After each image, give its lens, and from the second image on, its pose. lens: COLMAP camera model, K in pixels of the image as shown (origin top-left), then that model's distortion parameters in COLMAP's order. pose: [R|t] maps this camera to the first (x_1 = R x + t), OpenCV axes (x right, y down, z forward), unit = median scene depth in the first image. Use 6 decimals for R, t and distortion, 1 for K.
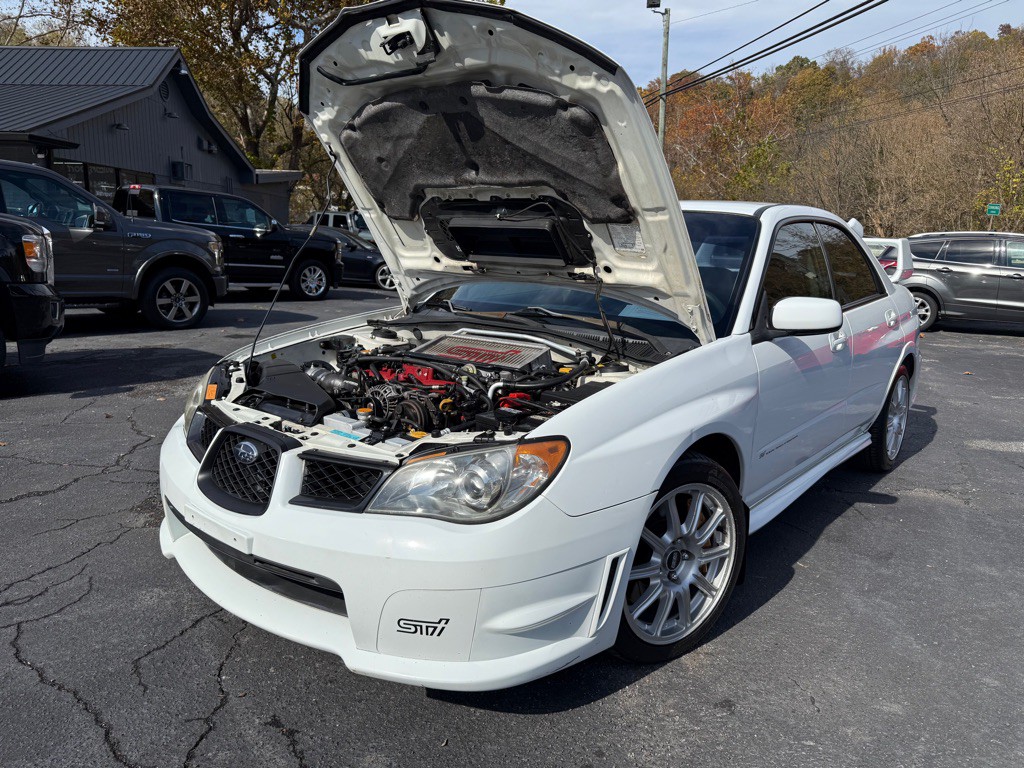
lens RADIAL K [[728.7, 0, 517.0], [0, 728.7, 388.7], [0, 0, 1]] dist [0.036597, -0.042492]
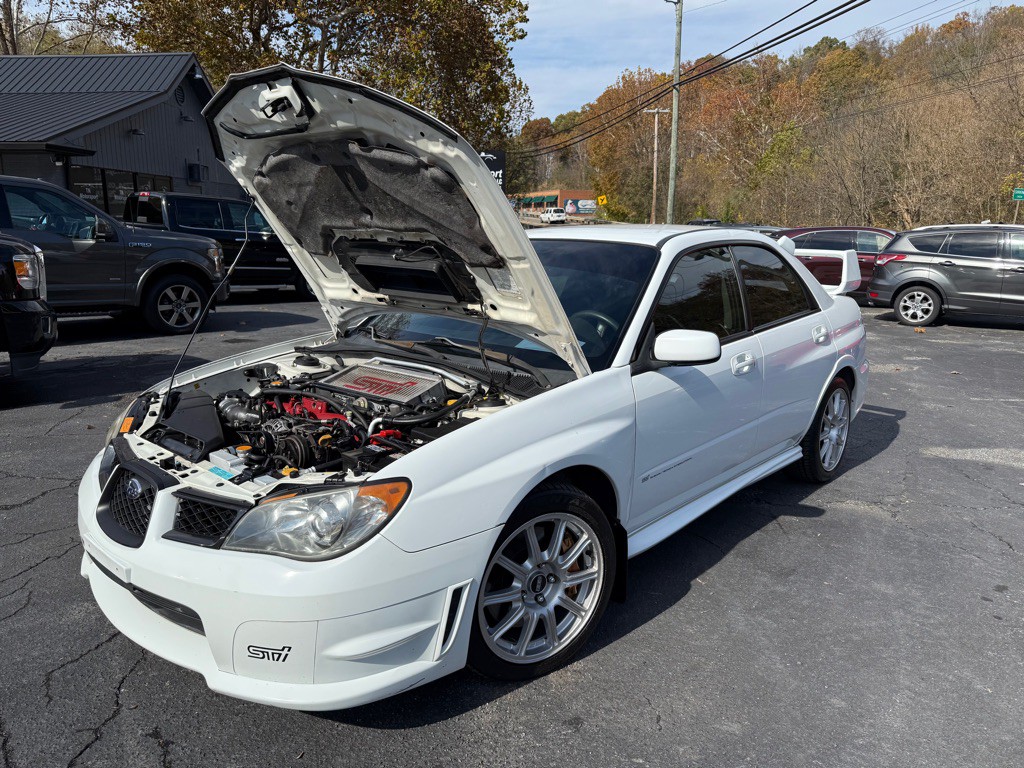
lens RADIAL K [[727.7, 0, 512.0], [0, 727.7, 384.0], [0, 0, 1]] dist [0.044723, -0.053569]
pose [[0.998963, -0.006091, -0.045125, 0.183130], [0.006502, 0.999939, 0.008972, -0.056087], [0.045067, -0.009256, 0.998941, -0.054841]]
